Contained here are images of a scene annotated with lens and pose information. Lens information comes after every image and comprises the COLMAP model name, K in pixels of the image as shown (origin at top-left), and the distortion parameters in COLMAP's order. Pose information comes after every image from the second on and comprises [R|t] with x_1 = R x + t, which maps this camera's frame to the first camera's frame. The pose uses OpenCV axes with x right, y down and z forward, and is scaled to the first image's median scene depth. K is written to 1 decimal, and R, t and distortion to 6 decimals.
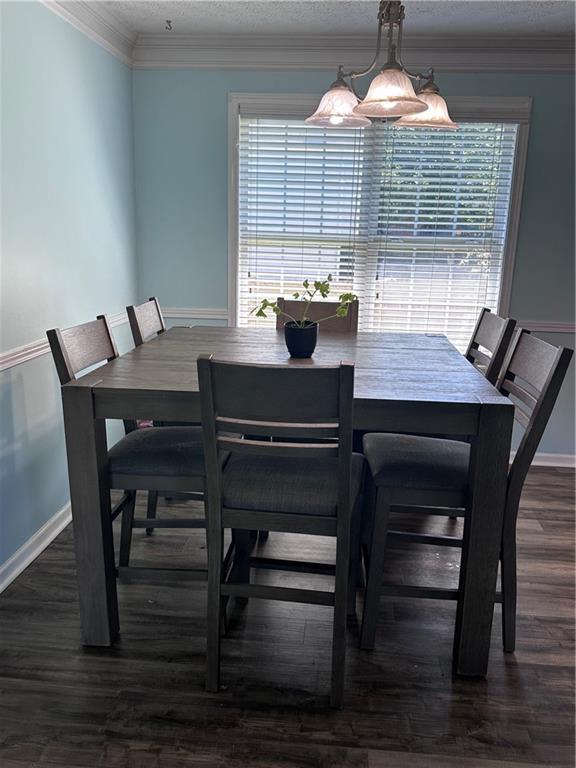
lens RADIAL K [[641.8, 0, 287.6], [0, 641.8, 386.7], [0, 0, 1]] dist [0.041440, -0.052855]
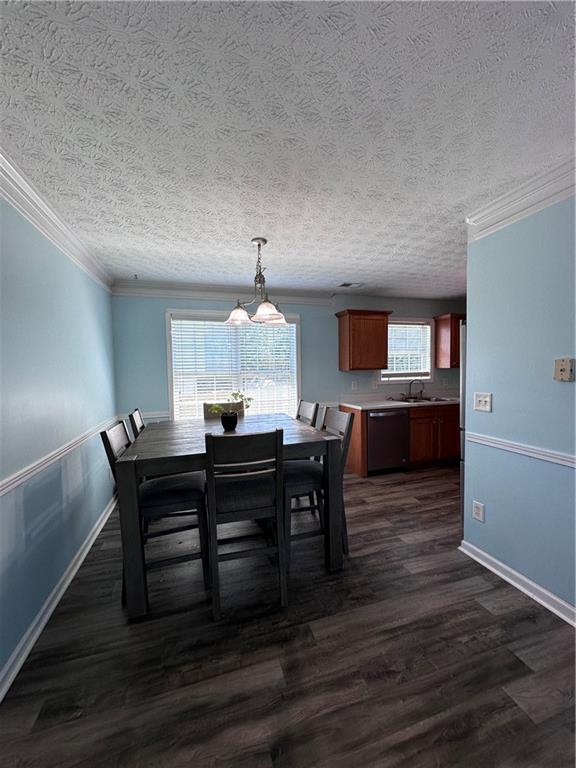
lens RADIAL K [[306.4, 0, 288.1], [0, 306.4, 383.7], [0, 0, 1]] dist [-0.002693, 0.000460]
pose [[0.923642, -0.064218, 0.377838, -0.197630], [0.133471, 0.978044, -0.160046, -0.012616], [-0.359265, 0.198255, 0.911934, 0.014684]]
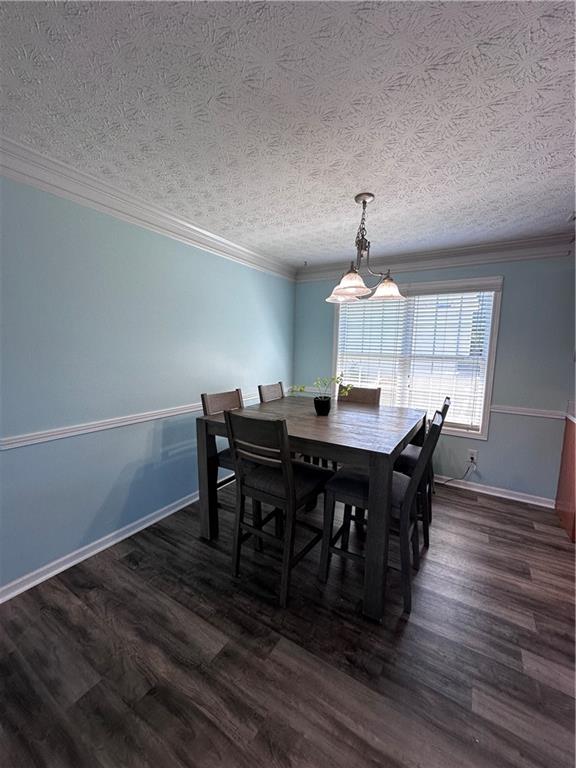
lens RADIAL K [[306.4, 0, 286.6], [0, 306.4, 383.8], [0, 0, 1]] dist [-0.002693, 0.000460]
pose [[0.893199, 0.044223, -0.447481, 0.398803], [-0.102843, 0.988866, -0.107555, -0.034508], [0.437742, 0.142088, 0.887802, 0.125379]]
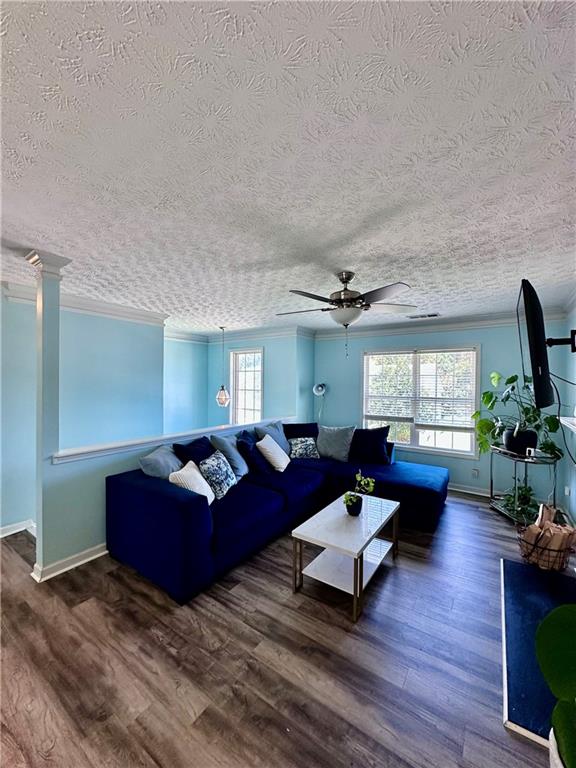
lens RADIAL K [[306.4, 0, 288.9], [0, 306.4, 382.8], [0, 0, 1]] dist [-0.002693, 0.000460]
pose [[-0.870837, -0.029952, 0.490659, -0.207611], [0.095365, 0.968885, 0.228402, -0.306533], [-0.482233, 0.245693, -0.840884, 1.002430]]
